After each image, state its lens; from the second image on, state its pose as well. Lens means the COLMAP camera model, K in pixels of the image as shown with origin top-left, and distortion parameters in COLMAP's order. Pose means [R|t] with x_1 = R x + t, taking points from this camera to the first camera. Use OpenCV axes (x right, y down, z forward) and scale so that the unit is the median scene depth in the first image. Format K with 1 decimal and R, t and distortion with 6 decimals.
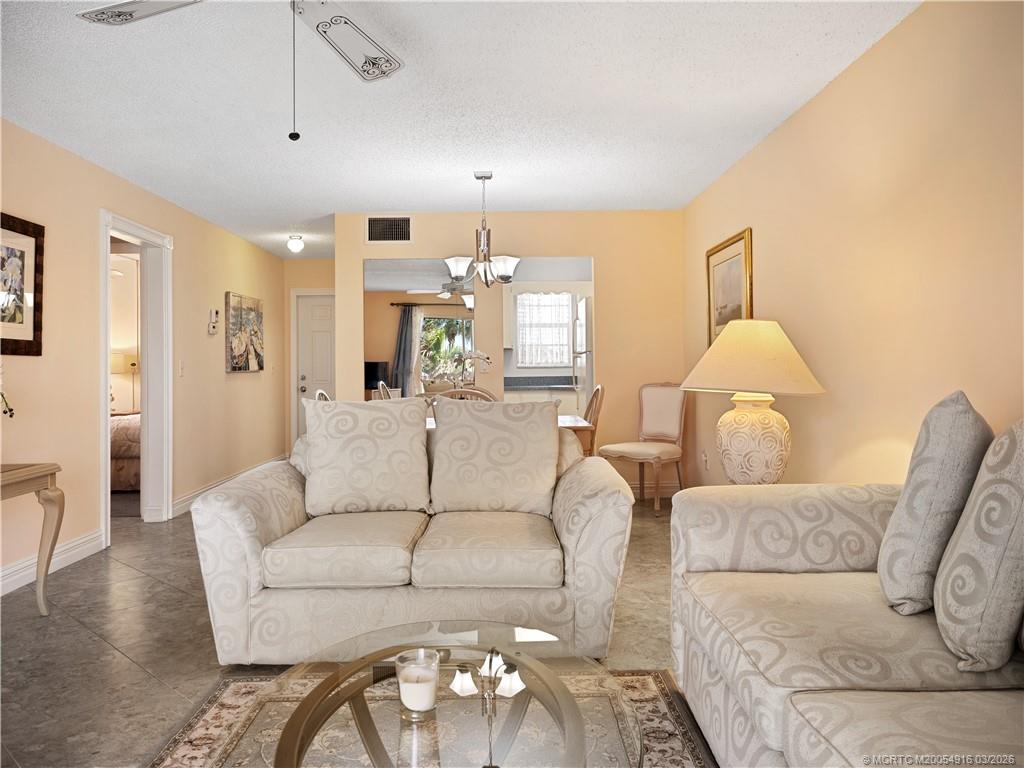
lens RADIAL K [[754.1, 0, 509.5], [0, 754.1, 365.1], [0, 0, 1]] dist [-0.005839, 0.001696]
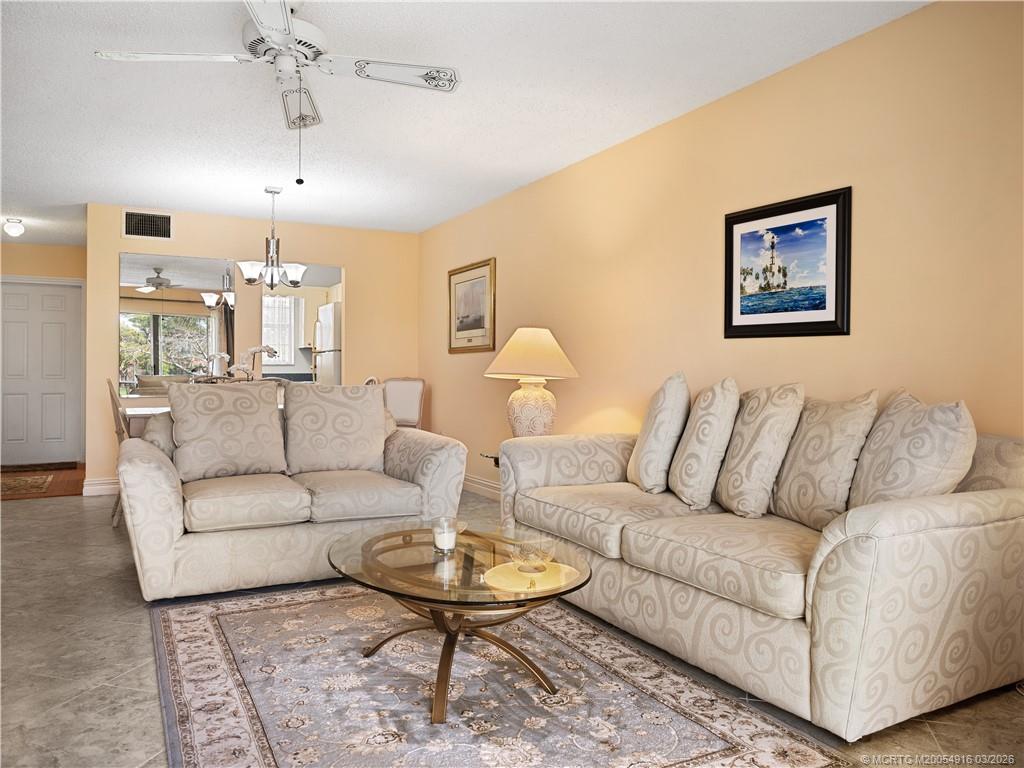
lens RADIAL K [[744.5, 0, 512.0], [0, 744.5, 384.0], [0, 0, 1]] dist [-0.004887, 0.001503]
pose [[0.892954, 0.006758, 0.450097, -0.331943], [-0.014838, 0.999786, 0.014427, 0.026497], [-0.449904, -0.019561, 0.892863, -0.246436]]
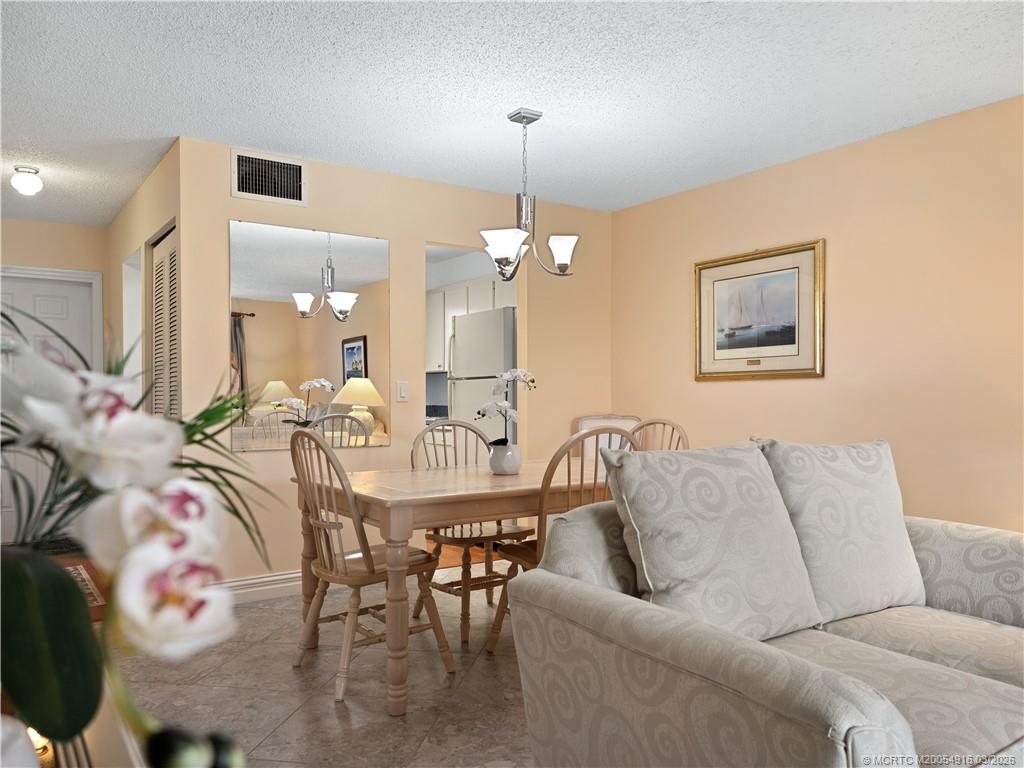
lens RADIAL K [[779.4, 0, 516.6], [0, 779.4, 408.0], [0, 0, 1]] dist [0.007031, 0.004952]
pose [[0.837782, 0.003178, 0.545996, -0.670385], [-0.011876, 0.999853, 0.012403, 0.010979], [-0.545876, -0.016875, 0.837696, 0.617271]]
